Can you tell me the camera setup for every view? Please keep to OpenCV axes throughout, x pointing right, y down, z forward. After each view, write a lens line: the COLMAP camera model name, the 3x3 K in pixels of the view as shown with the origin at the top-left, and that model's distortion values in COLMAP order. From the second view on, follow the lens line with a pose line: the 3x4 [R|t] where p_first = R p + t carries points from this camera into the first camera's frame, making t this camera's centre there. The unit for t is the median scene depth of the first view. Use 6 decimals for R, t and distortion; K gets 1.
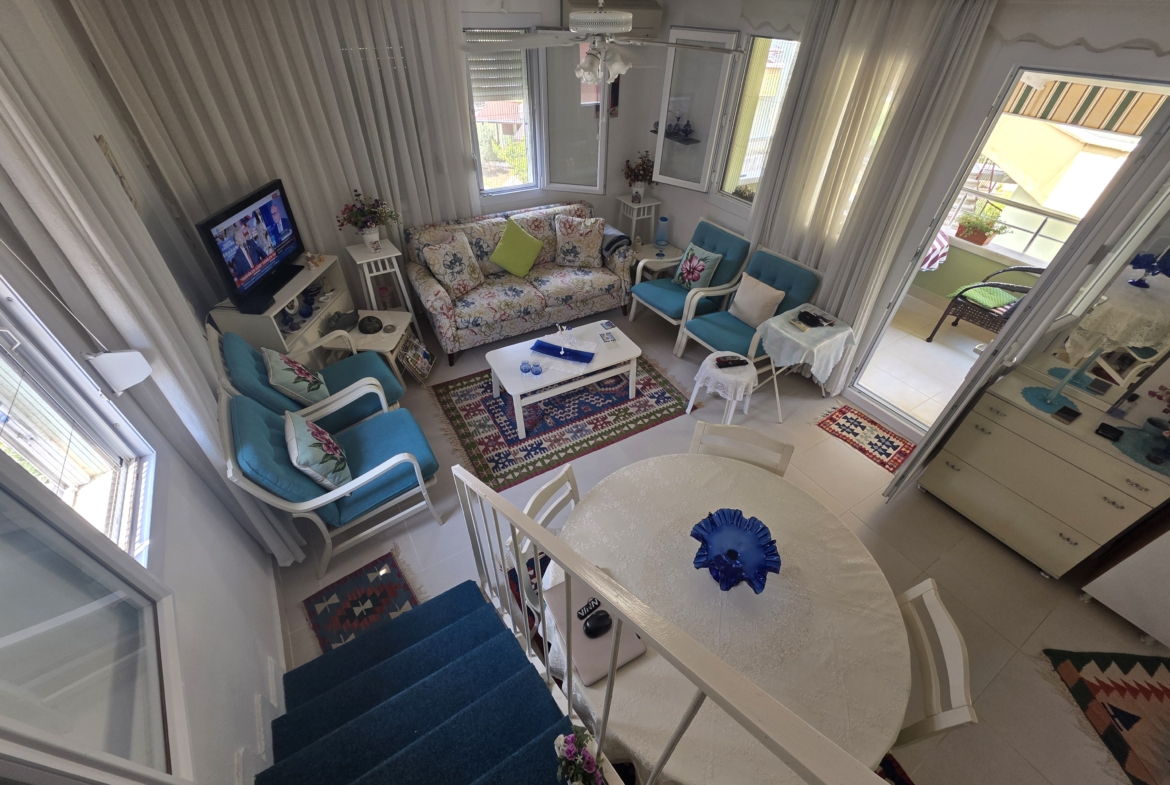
lens RADIAL K [[465.3, 0, 589.9], [0, 465.3, 397.0], [0, 0, 1]] dist [0.003470, -0.000641]
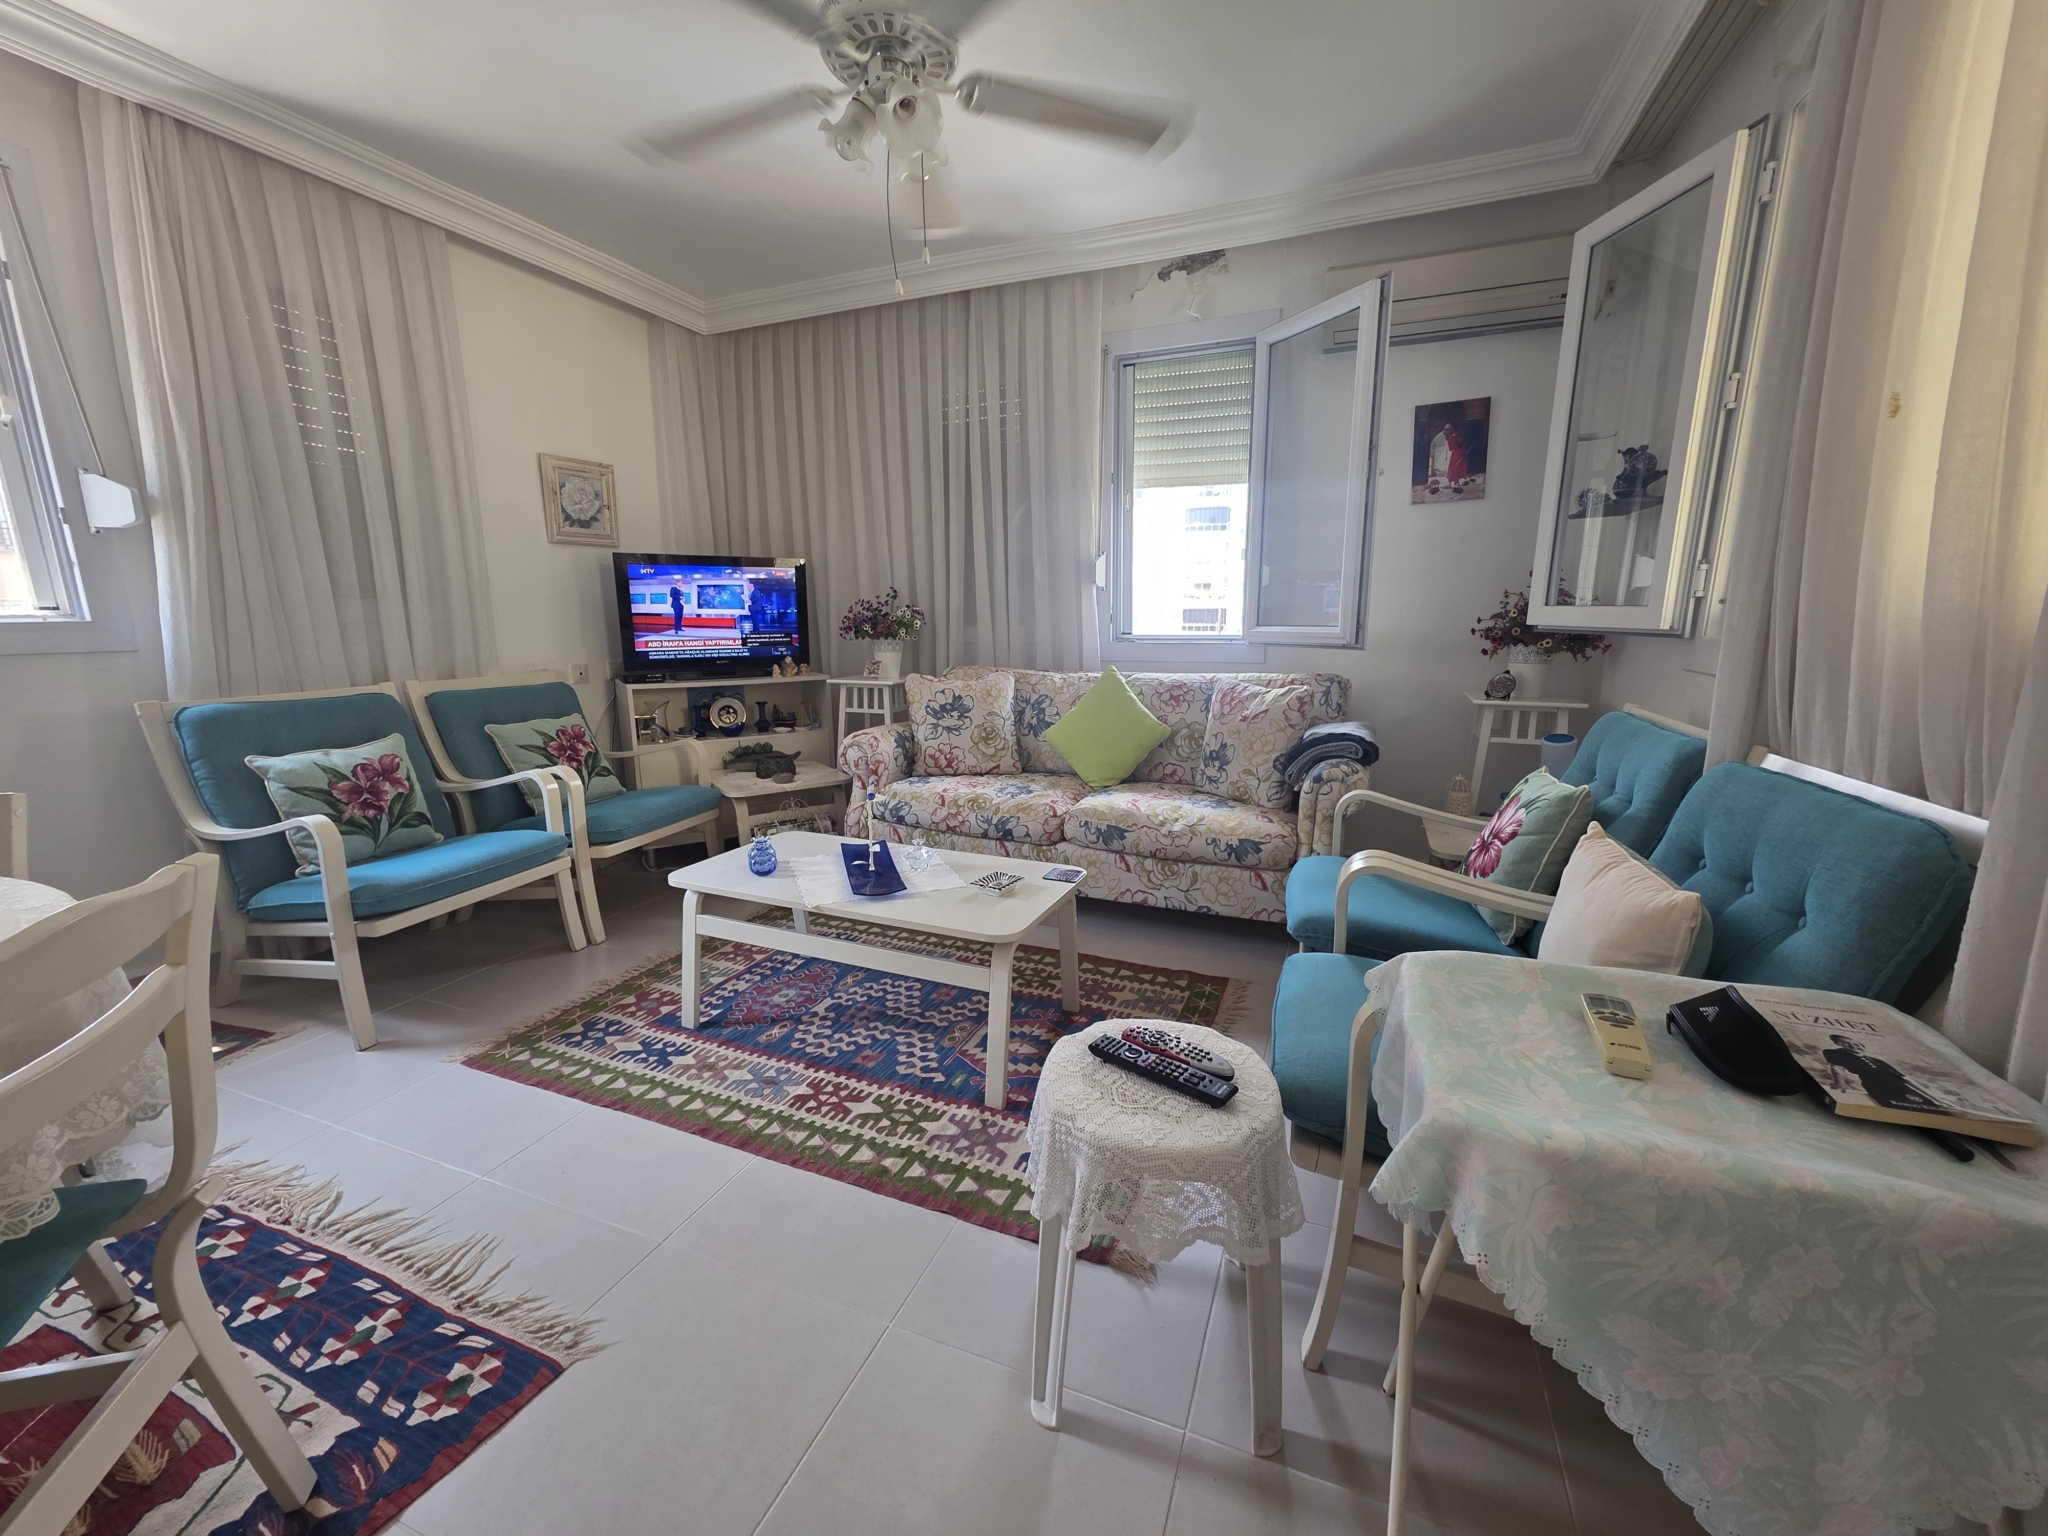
lens RADIAL K [[814.6, 0, 1033.0], [0, 814.6, 775.2], [0, 0, 1]] dist [0.002646, -0.000225]
pose [[0.600146, 0.126218, -0.789870, 0.519861], [-0.507152, 0.823665, -0.253718, -0.055874], [0.618564, 0.552852, 0.558331, 0.657603]]
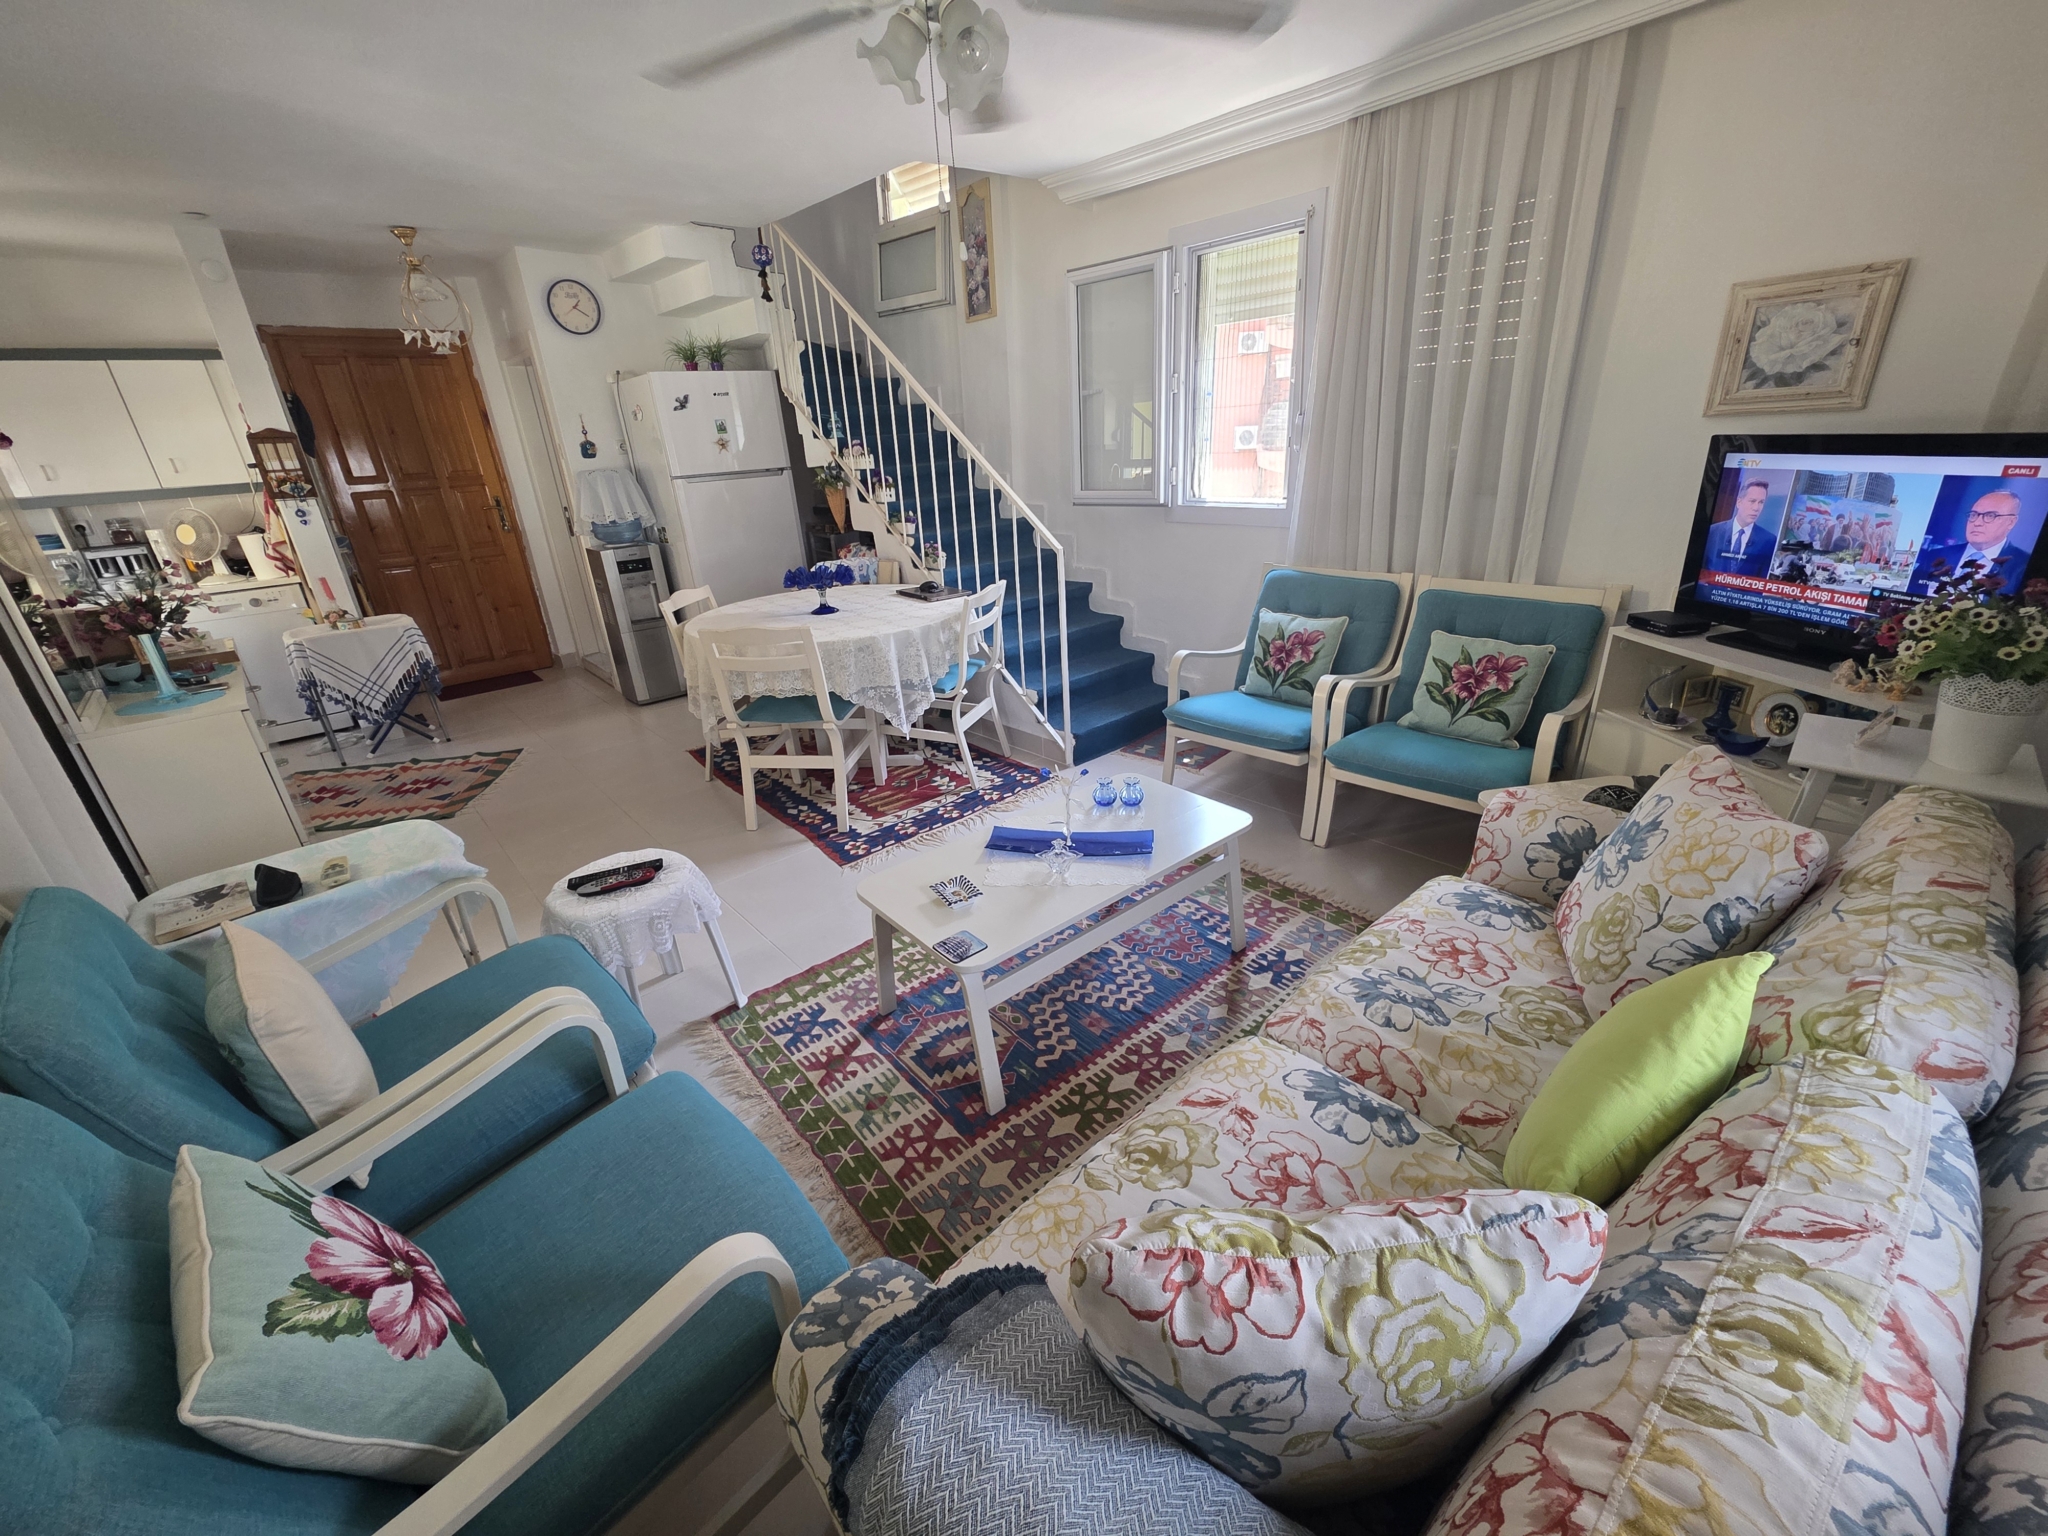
lens RADIAL K [[814.6, 0, 1033.0], [0, 814.6, 775.2], [0, 0, 1]] dist [0.002646, -0.000225]
pose [[-0.982933, 0.089317, -0.160824, 0.070835], [-0.104169, 0.450324, 0.886768, -0.694020], [0.151626, 0.888387, -0.433334, 1.209835]]
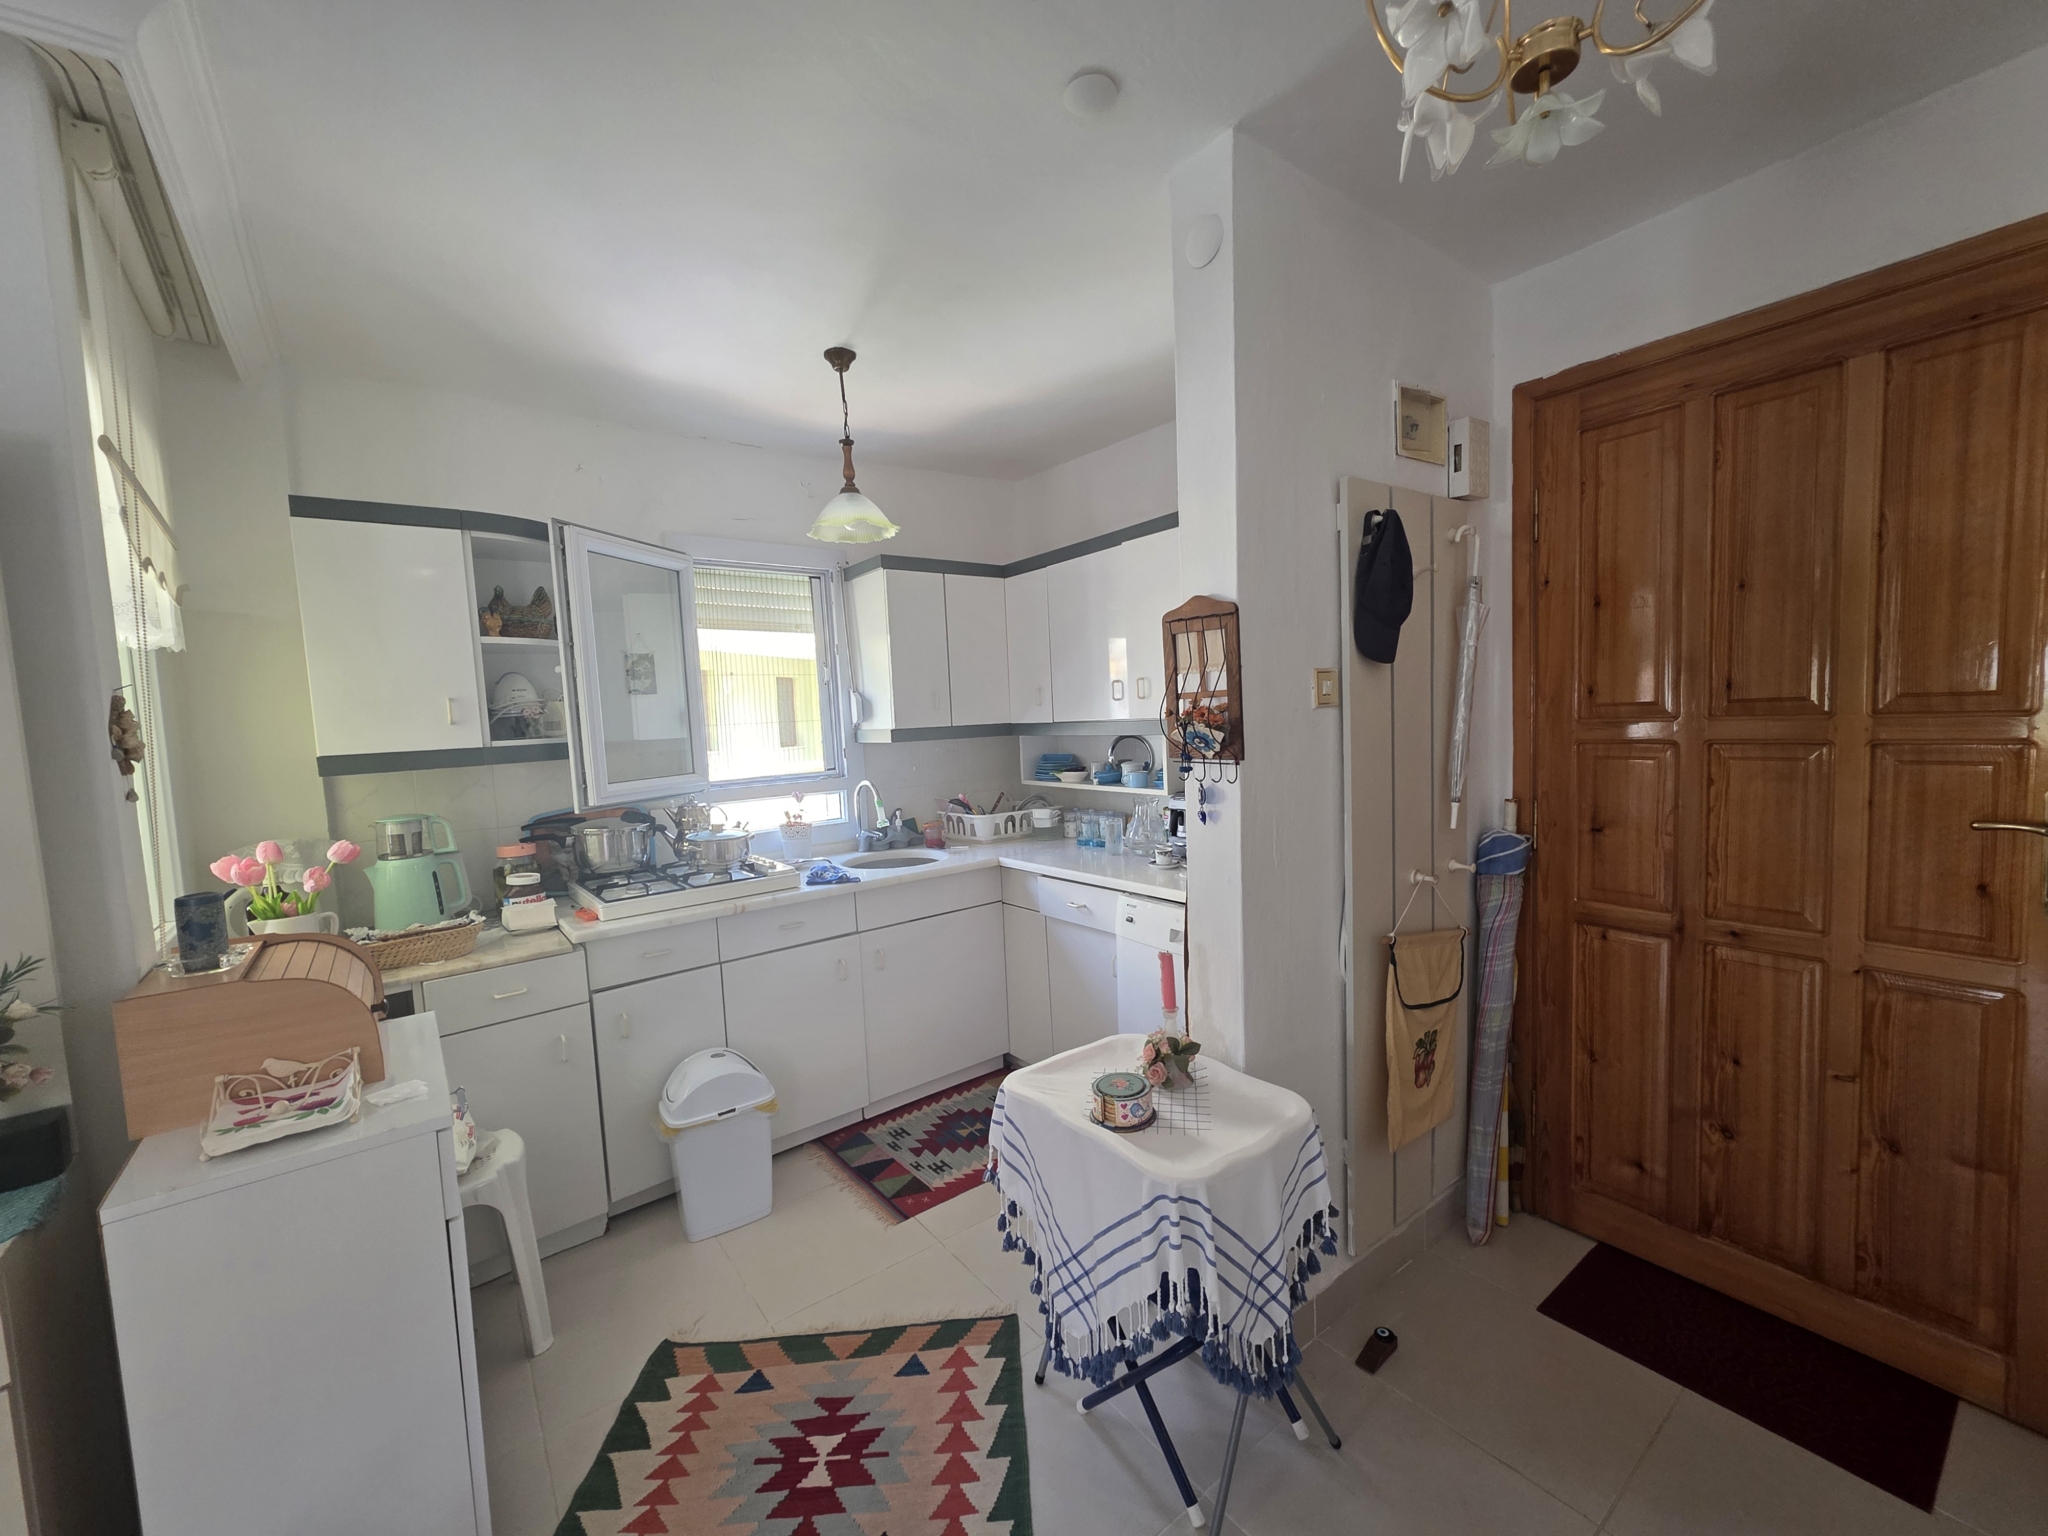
lens RADIAL K [[814.6, 0, 1033.0], [0, 814.6, 775.2], [0, 0, 1]] dist [0.002646, -0.000225]
pose [[-0.095896, -0.098294, 0.990526, 0.453263], [0.682351, 0.718013, 0.137312, 0.201196], [-0.724707, 0.689055, -0.001784, 0.211813]]
